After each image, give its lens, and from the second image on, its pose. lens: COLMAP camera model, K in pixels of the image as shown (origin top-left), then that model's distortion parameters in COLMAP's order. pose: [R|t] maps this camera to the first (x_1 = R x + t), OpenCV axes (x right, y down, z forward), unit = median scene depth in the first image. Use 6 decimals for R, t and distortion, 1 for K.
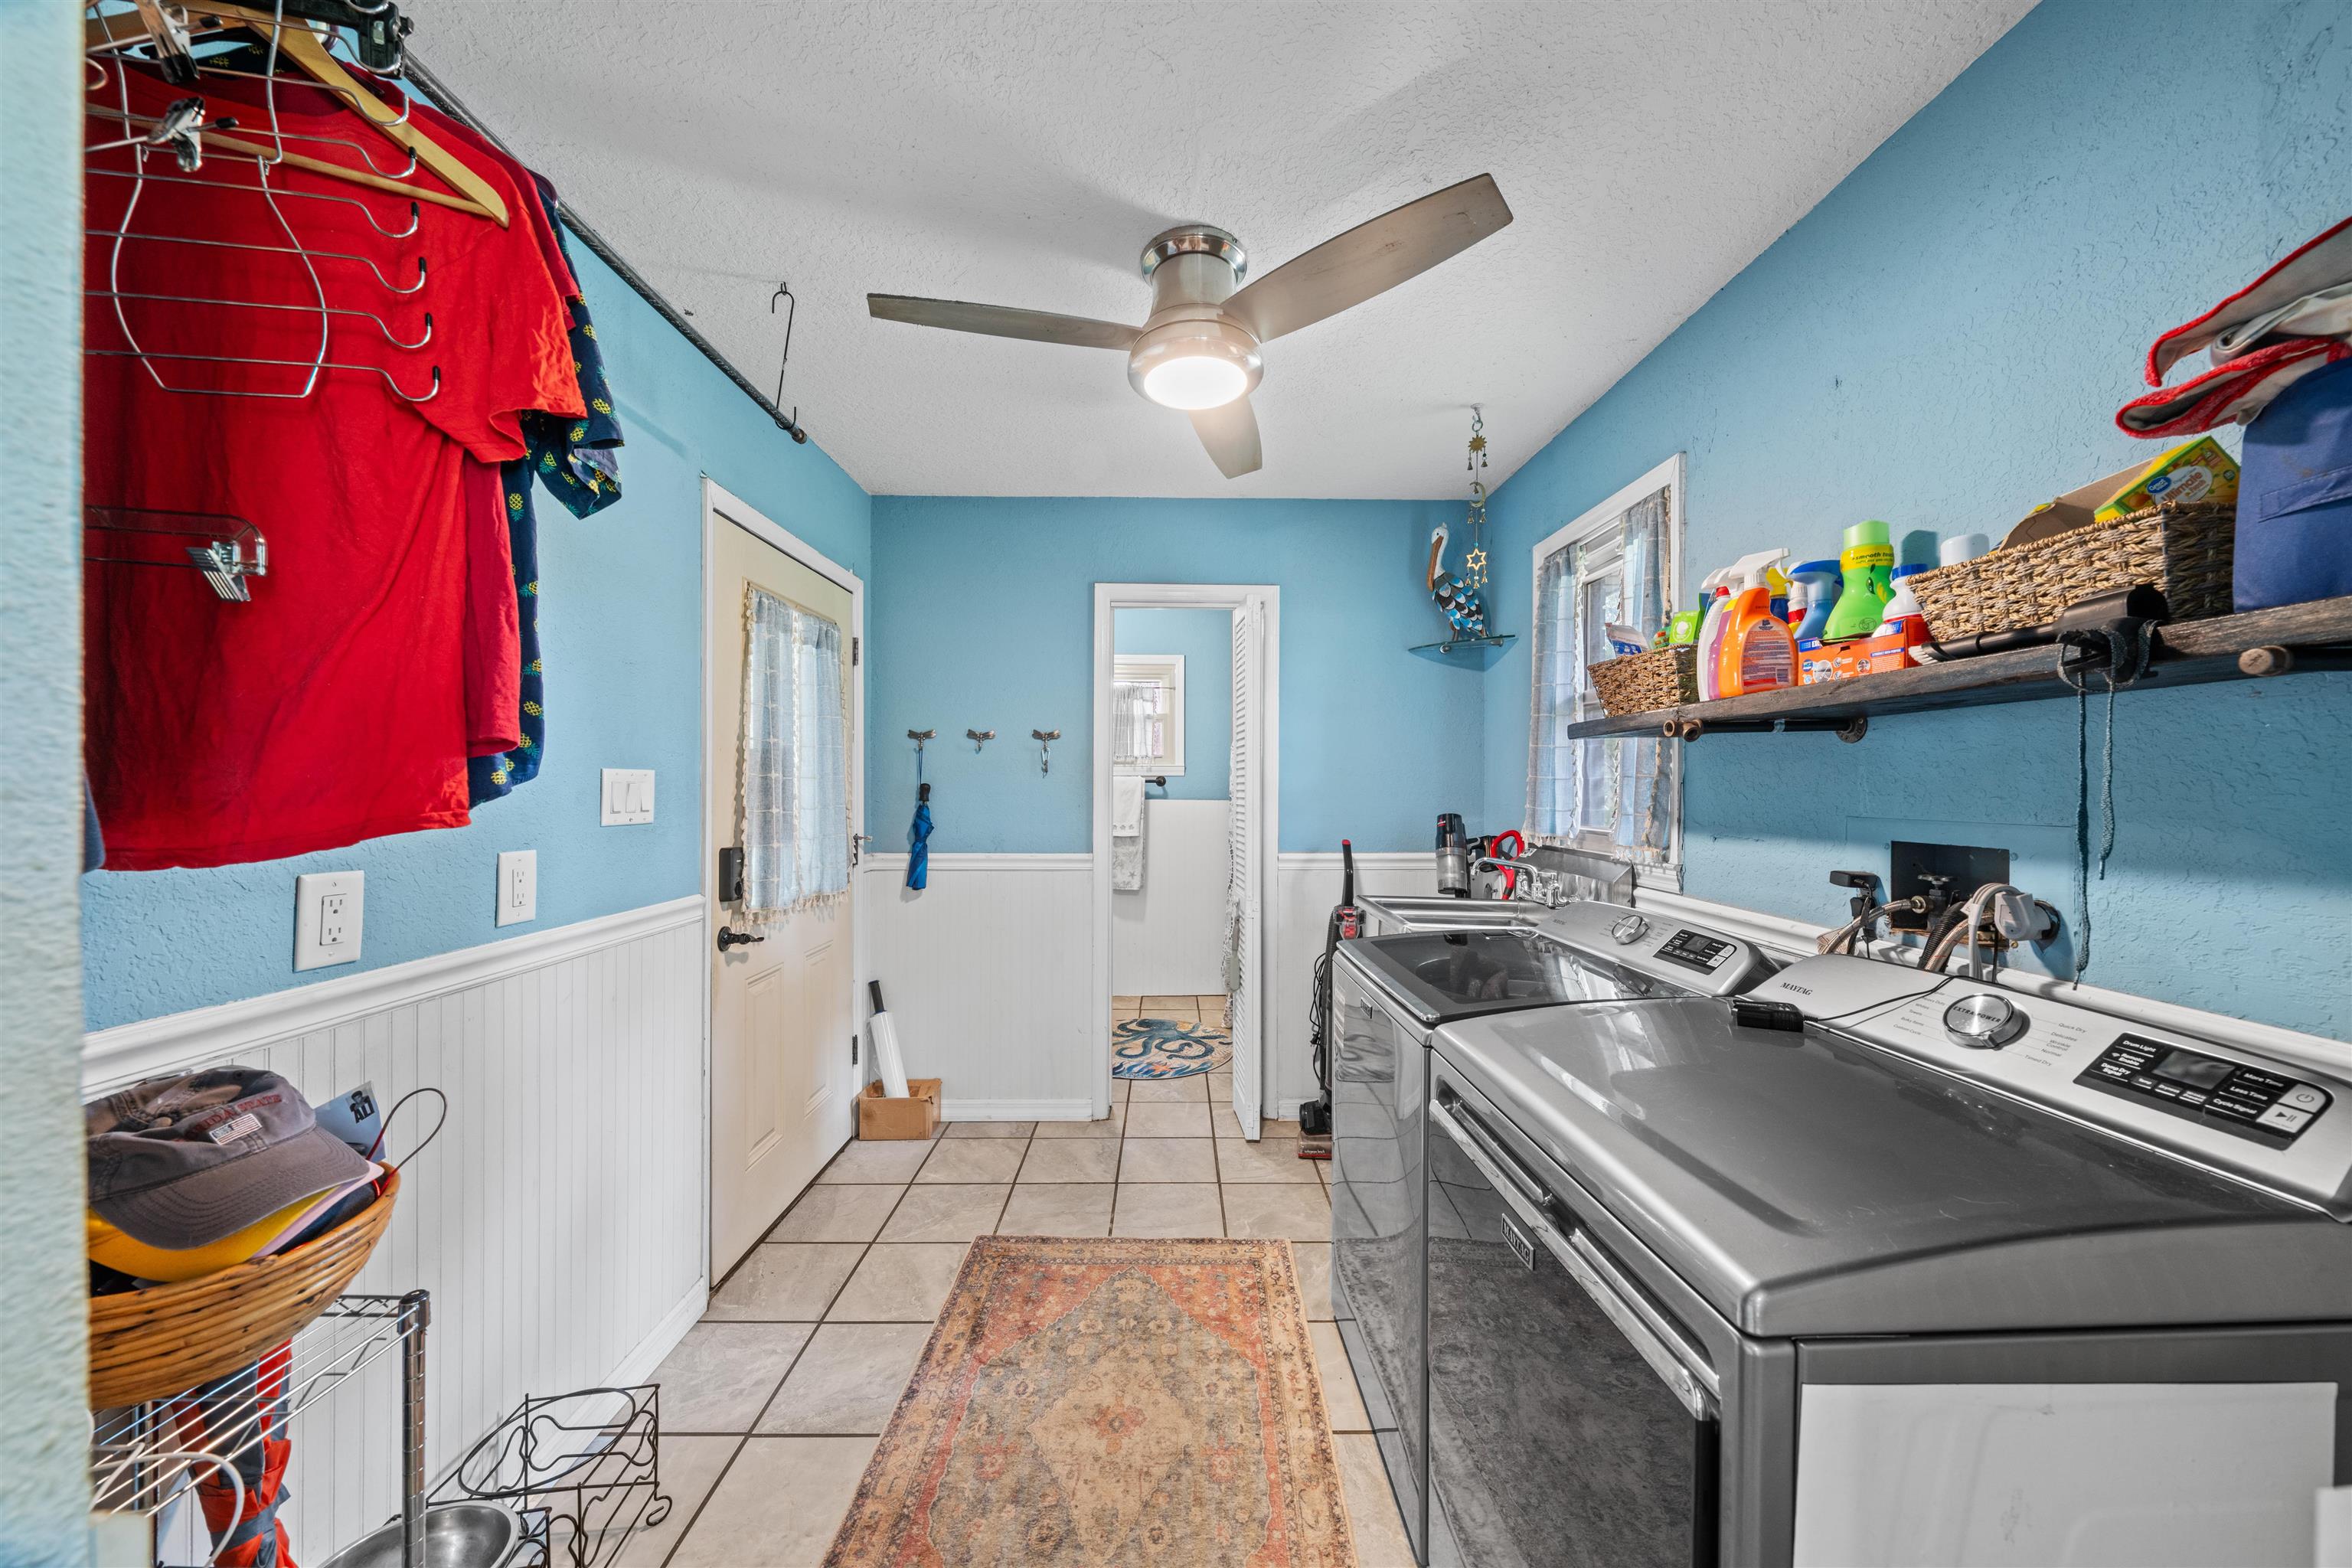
lens RADIAL K [[803.3, 0, 1175.8], [0, 803.3, 779.7], [0, 0, 1]] dist [-0.000326, 0.000202]
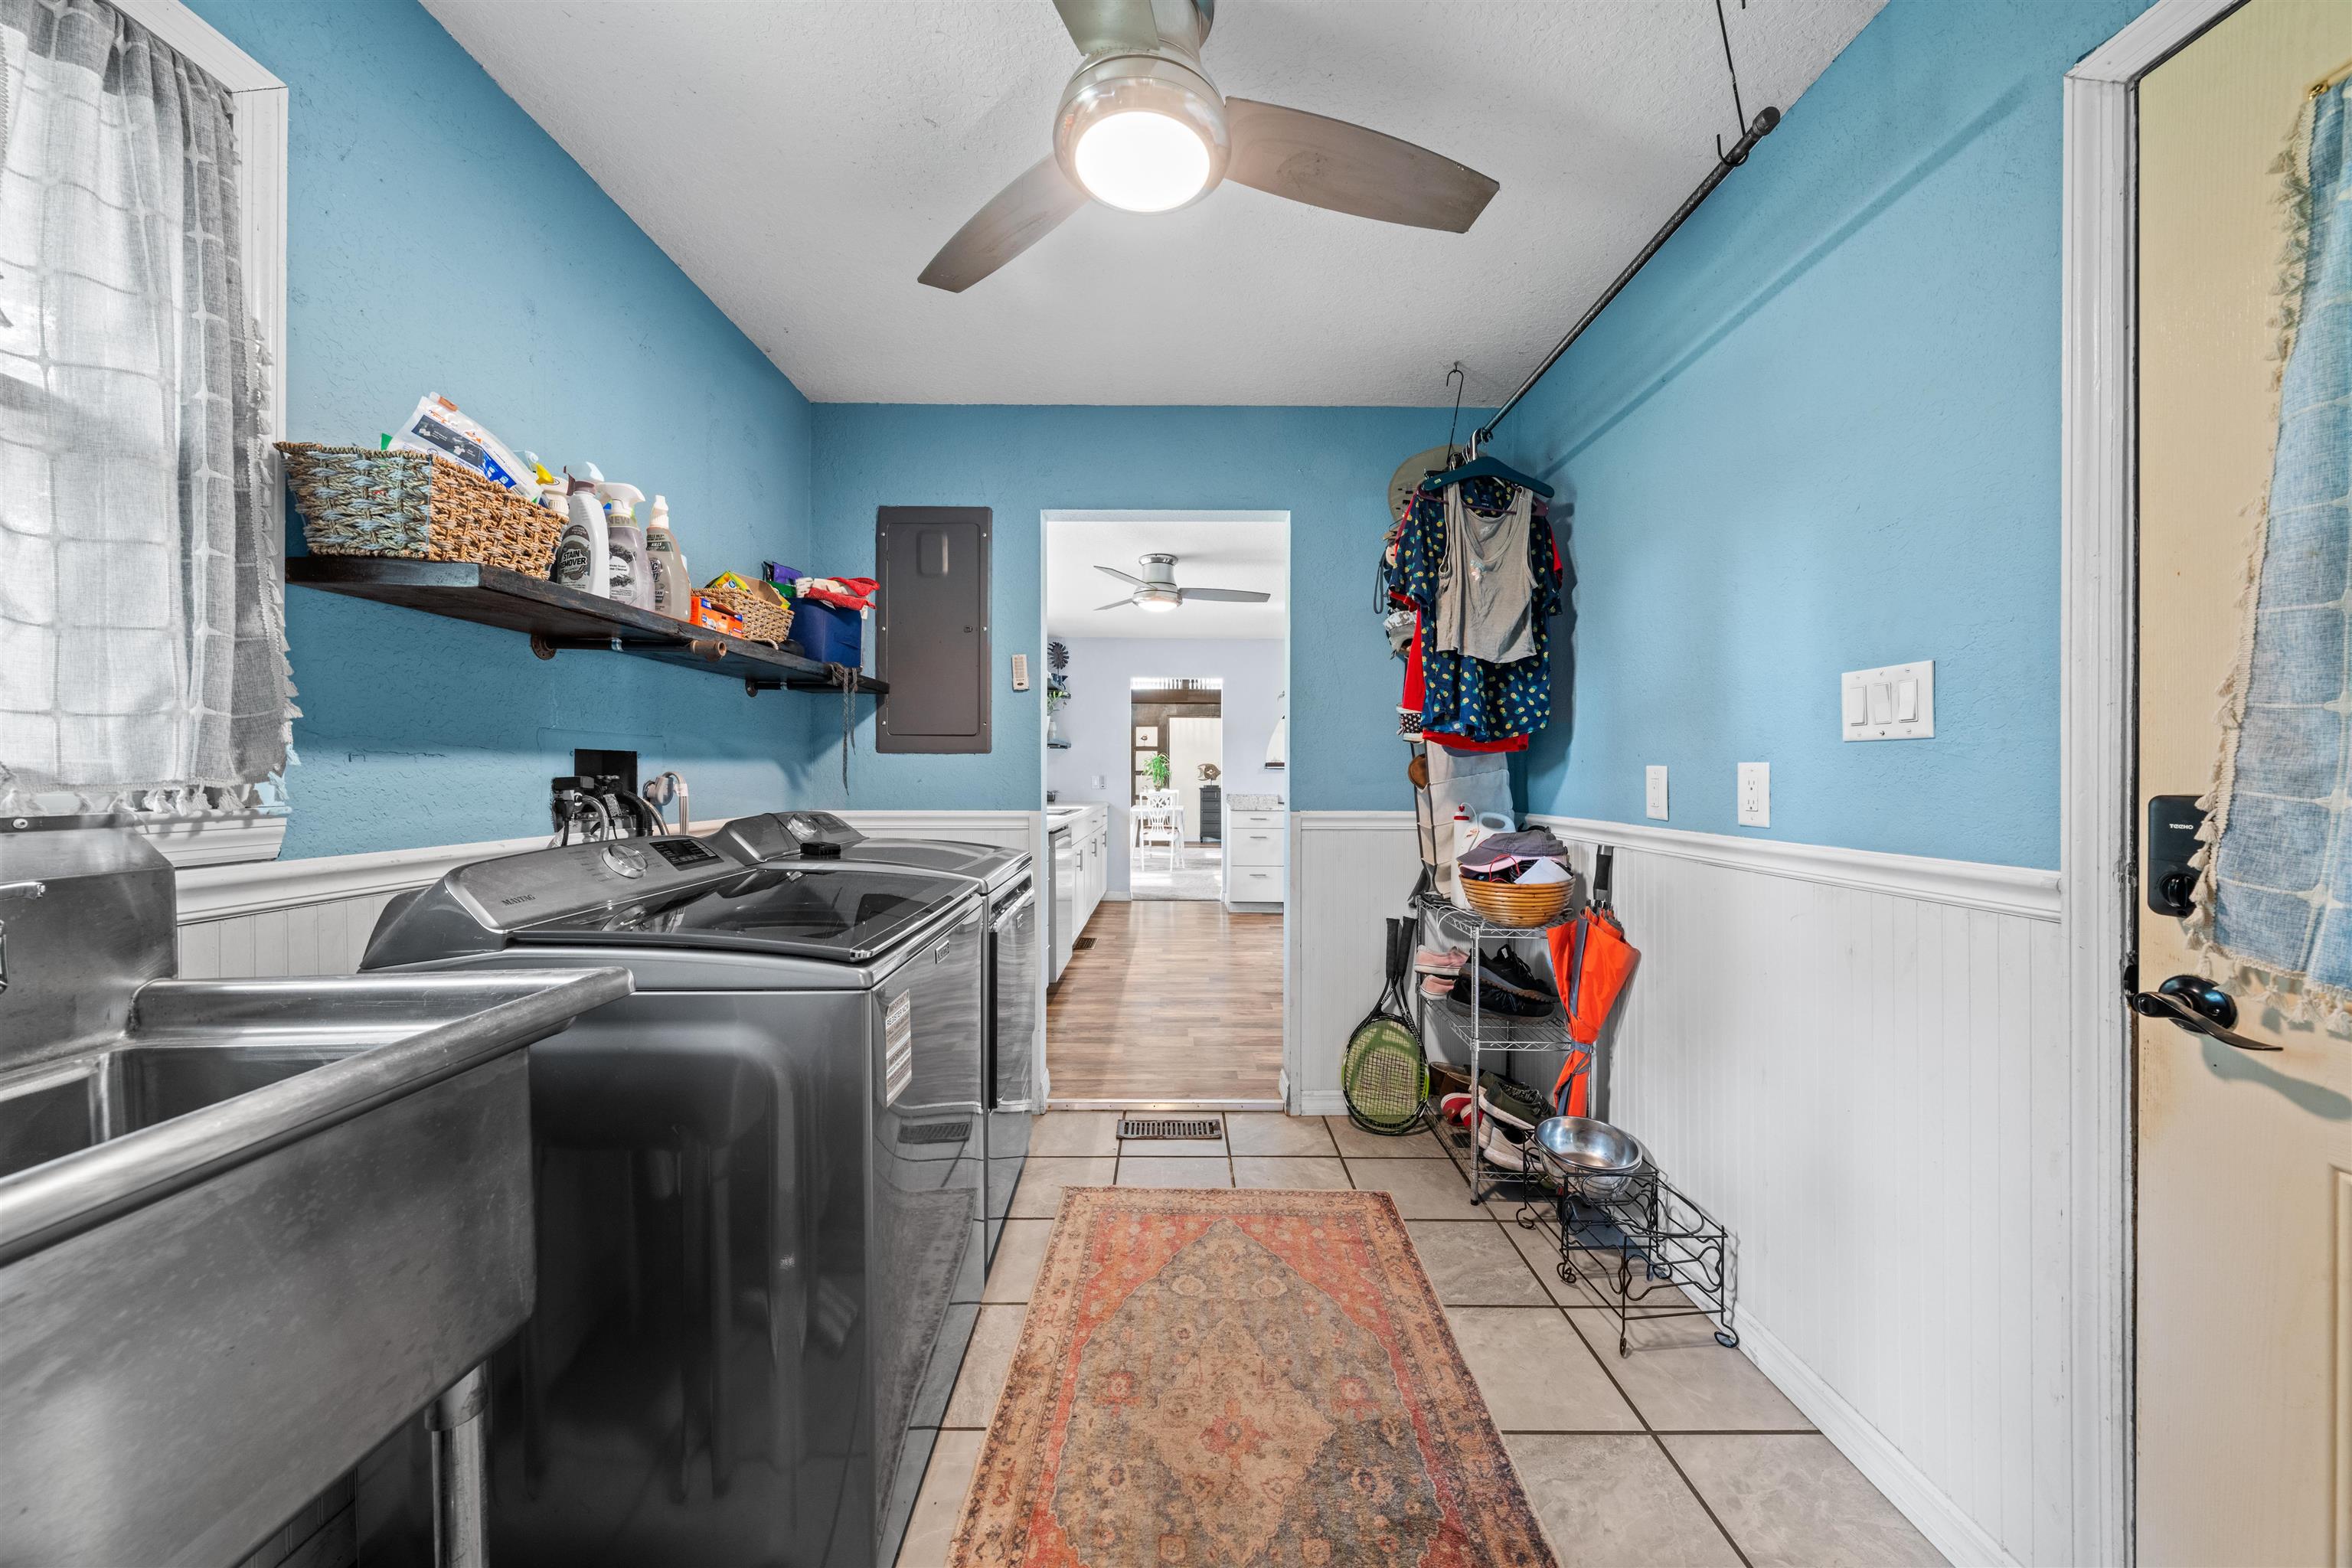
lens RADIAL K [[803.3, 0, 1175.8], [0, 803.3, 779.7], [0, 0, 1]] dist [-0.000326, 0.000202]
pose [[-0.999973, -0.003826, 0.006344, -0.014851], [-0.003835, 0.999991, -0.001517, 0.108606], [-0.006338, -0.001542, -0.999979, 1.963883]]
